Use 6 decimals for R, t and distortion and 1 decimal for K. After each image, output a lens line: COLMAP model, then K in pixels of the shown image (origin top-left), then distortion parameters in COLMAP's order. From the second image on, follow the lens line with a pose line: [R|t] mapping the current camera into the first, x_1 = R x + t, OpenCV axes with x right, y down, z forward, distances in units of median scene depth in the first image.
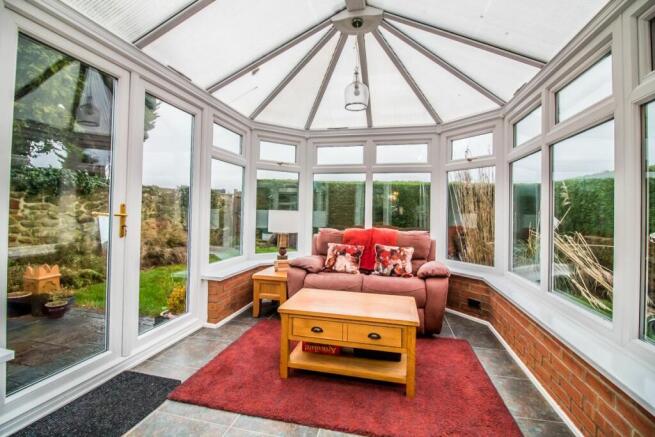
lens RADIAL K [[304.4, 0, 328.9], [0, 304.4, 207.9], [0, 0, 1]] dist [-0.002020, -0.000886]
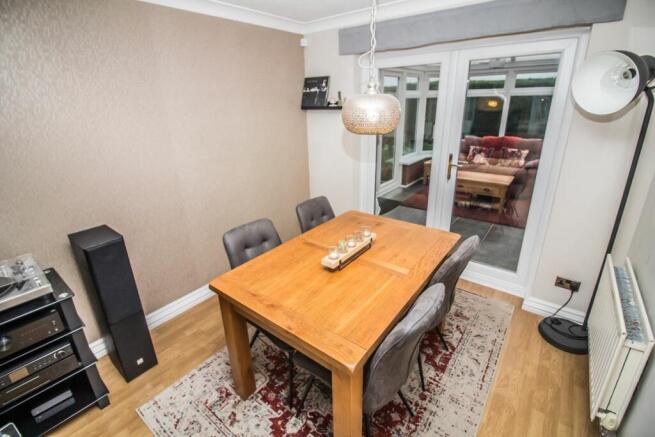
lens RADIAL K [[304.4, 0, 328.9], [0, 304.4, 207.9], [0, 0, 1]] dist [-0.002020, -0.000886]
pose [[0.906111, 0.101674, -0.410639, 0.014583], [0.044220, 0.942606, 0.330966, -0.158167], [0.420722, -0.318050, 0.849610, -0.895102]]
